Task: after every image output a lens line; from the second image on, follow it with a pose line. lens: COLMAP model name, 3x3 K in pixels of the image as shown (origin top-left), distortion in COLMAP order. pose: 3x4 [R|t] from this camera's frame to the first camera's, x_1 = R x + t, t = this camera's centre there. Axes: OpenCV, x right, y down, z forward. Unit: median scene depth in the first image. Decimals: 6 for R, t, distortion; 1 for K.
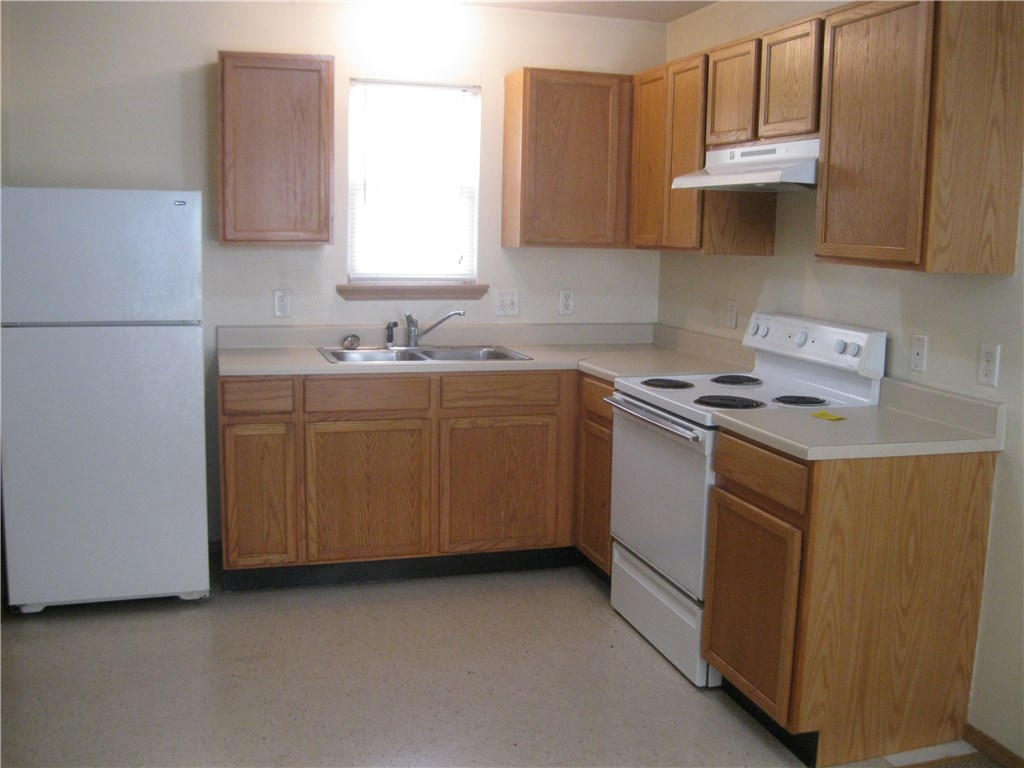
lens RADIAL K [[1033.3, 0, 512.0], [0, 1033.3, 384.0], [0, 0, 1]] dist [-0.171663, -0.000941]
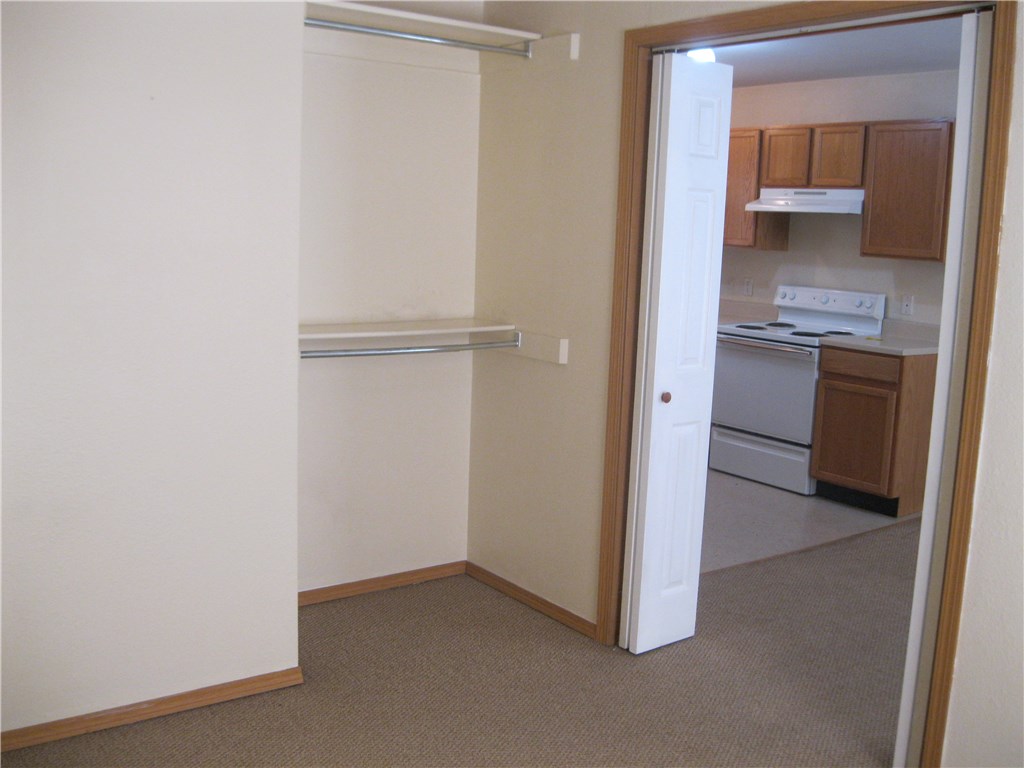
lens RADIAL K [[1033.3, 0, 512.0], [0, 1033.3, 384.0], [0, 0, 1]] dist [-0.171663, -0.000941]
pose [[0.931201, -0.039847, 0.362321, -0.936572], [0.035343, 0.999194, 0.019052, 0.053030], [-0.362788, -0.004936, 0.931858, -0.471730]]
